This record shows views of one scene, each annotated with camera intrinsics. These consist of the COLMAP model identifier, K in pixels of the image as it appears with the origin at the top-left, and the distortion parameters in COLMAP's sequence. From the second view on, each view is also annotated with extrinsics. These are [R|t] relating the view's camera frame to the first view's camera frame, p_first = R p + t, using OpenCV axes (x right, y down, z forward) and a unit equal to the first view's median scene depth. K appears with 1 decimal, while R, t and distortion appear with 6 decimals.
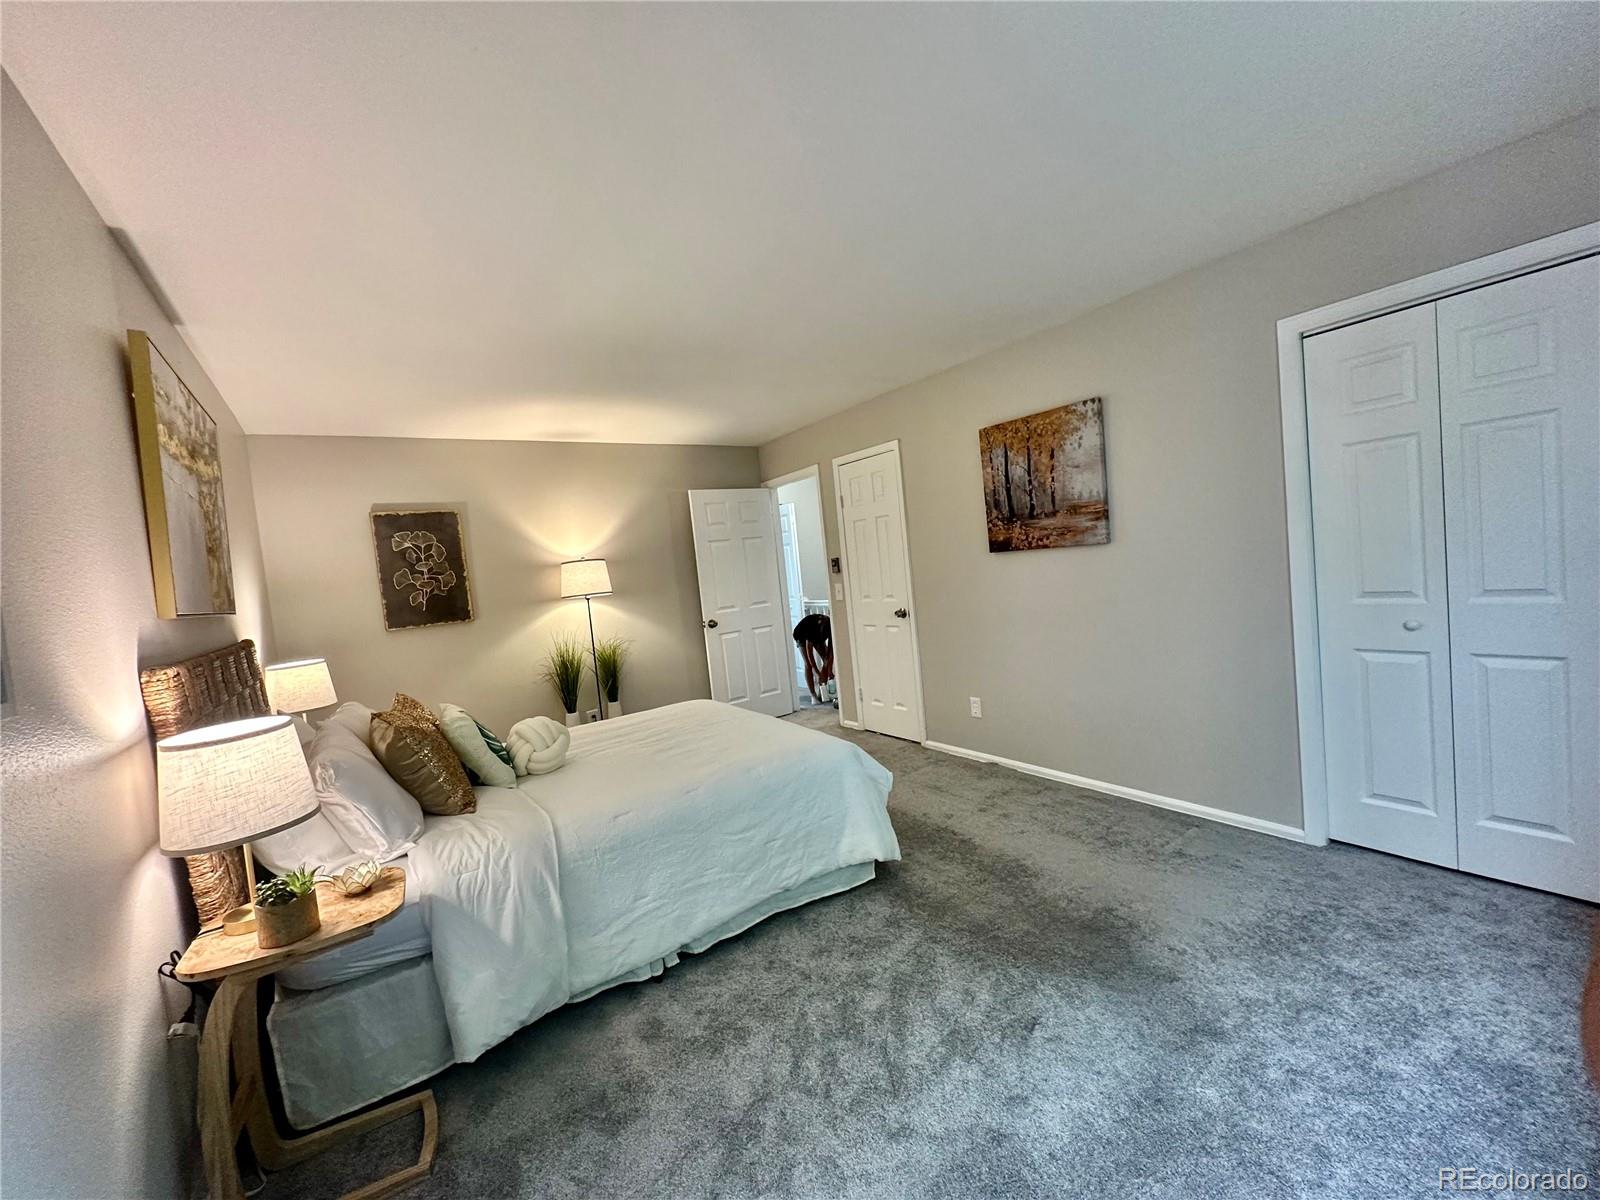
lens RADIAL K [[635.1, 0, 800.0], [0, 635.1, 600.0], [0, 0, 1]] dist [0.001774, 0.000218]
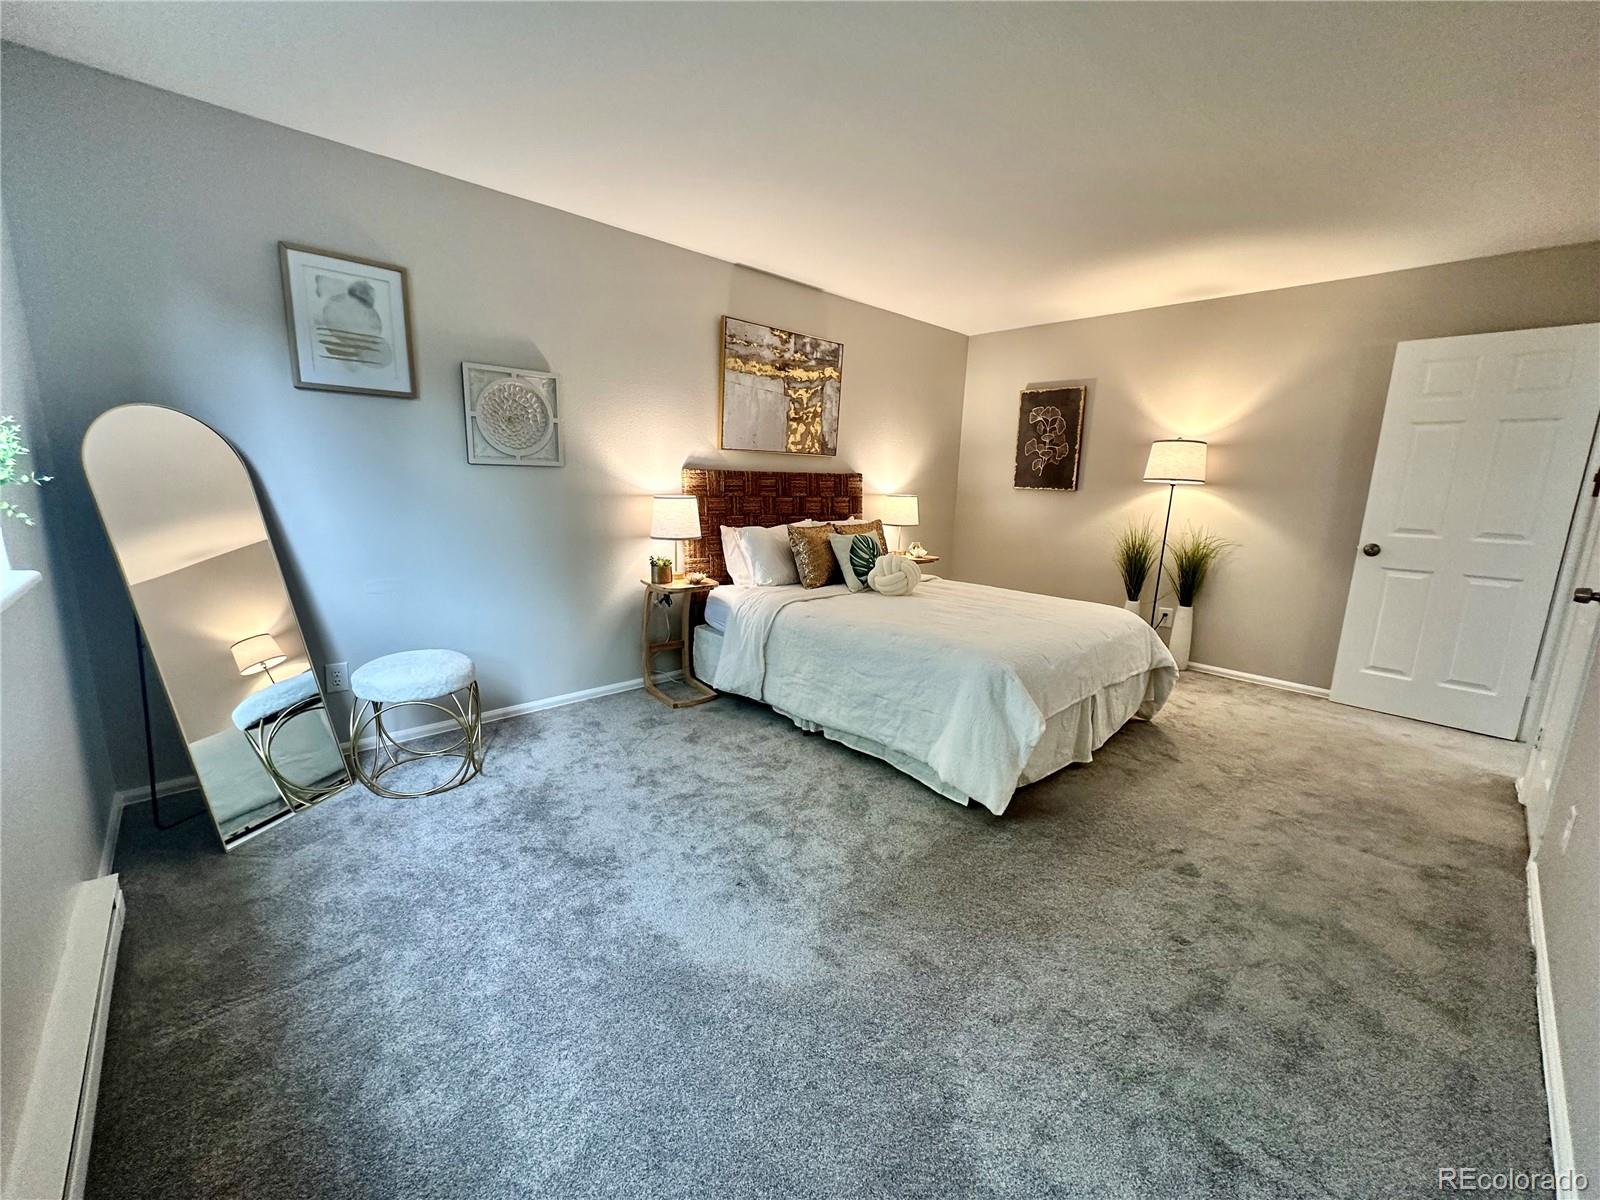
lens RADIAL K [[641.5, 0, 797.7], [0, 641.5, 598.5], [0, 0, 1]] dist [-0.001449, -0.000282]
pose [[0.139304, 0.288344, -0.947339, 0.634481], [-0.101049, 0.955813, 0.276064, -0.057397], [0.985080, 0.057271, 0.162286, 0.434048]]
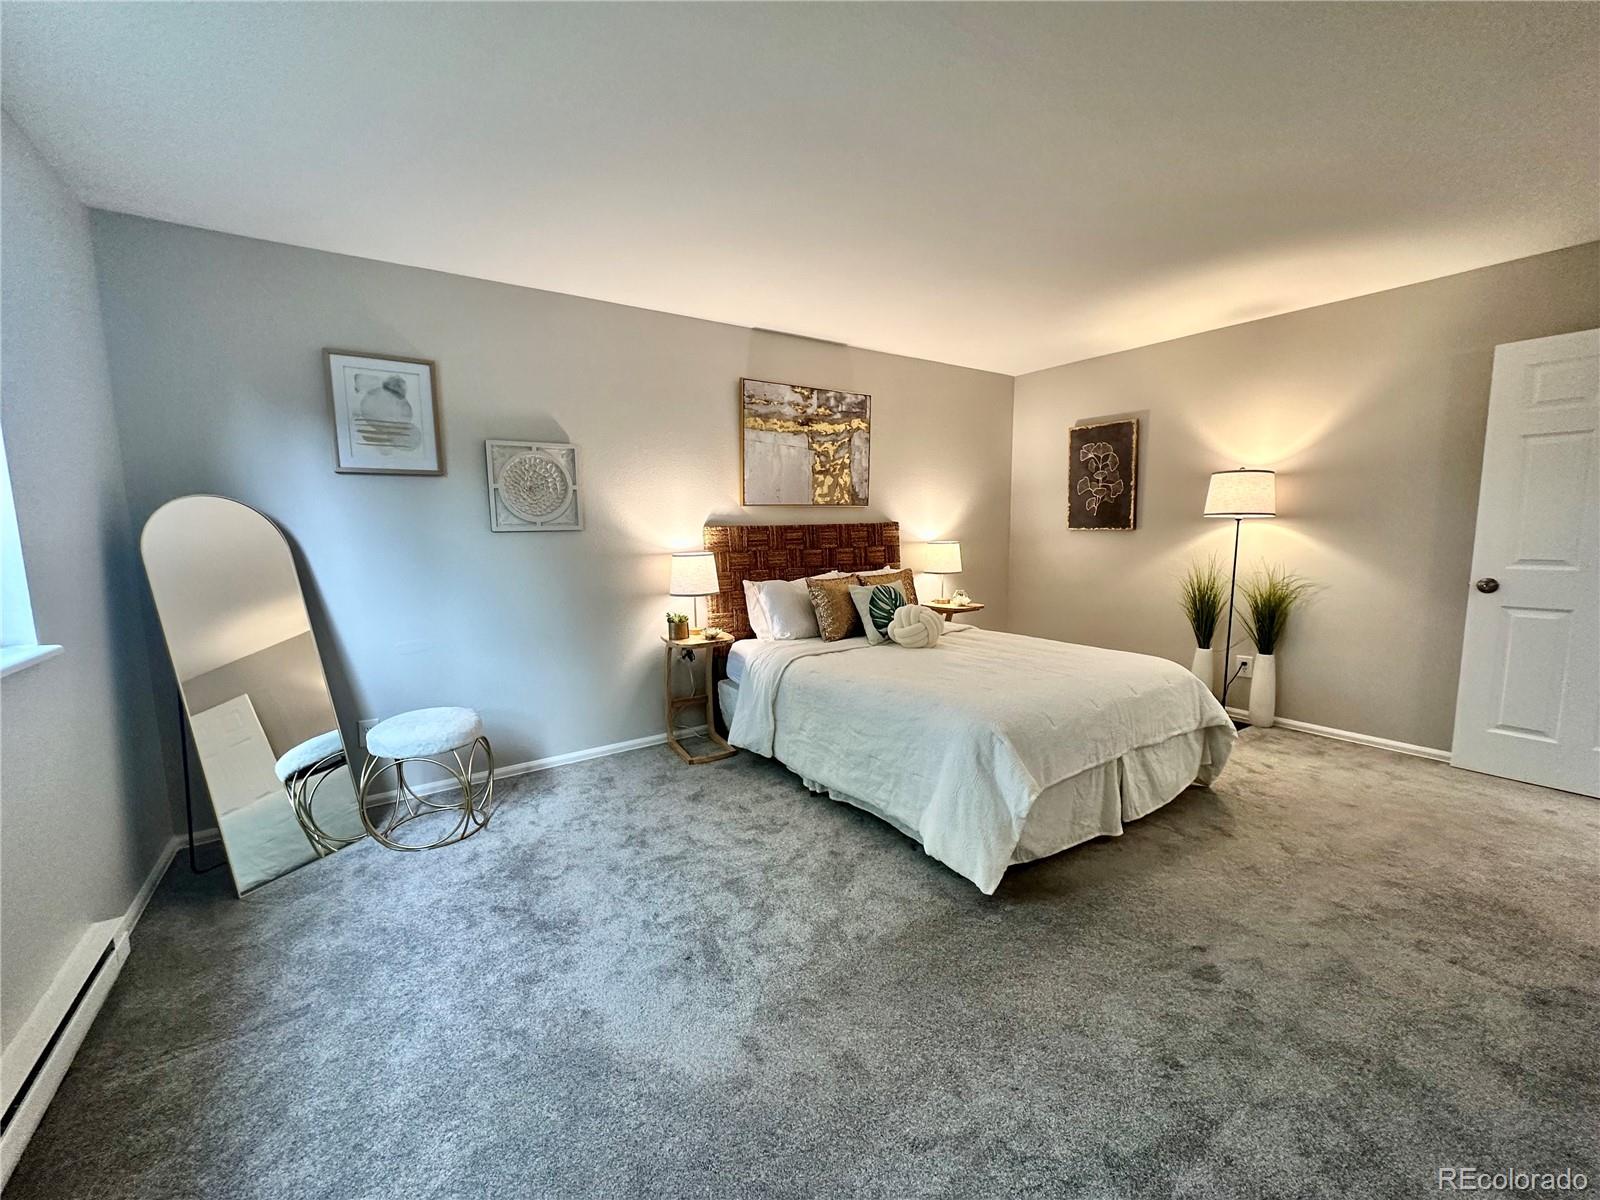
lens RADIAL K [[639.8, 0, 796.8], [0, 639.8, 598.6], [0, 0, 1]] dist [-0.001901, 0.000548]
pose [[-0.008568, 0.215558, -0.976454, 0.624536], [-0.042128, 0.975545, 0.215727, -0.070940], [0.999075, 0.042985, 0.000723, 0.563071]]
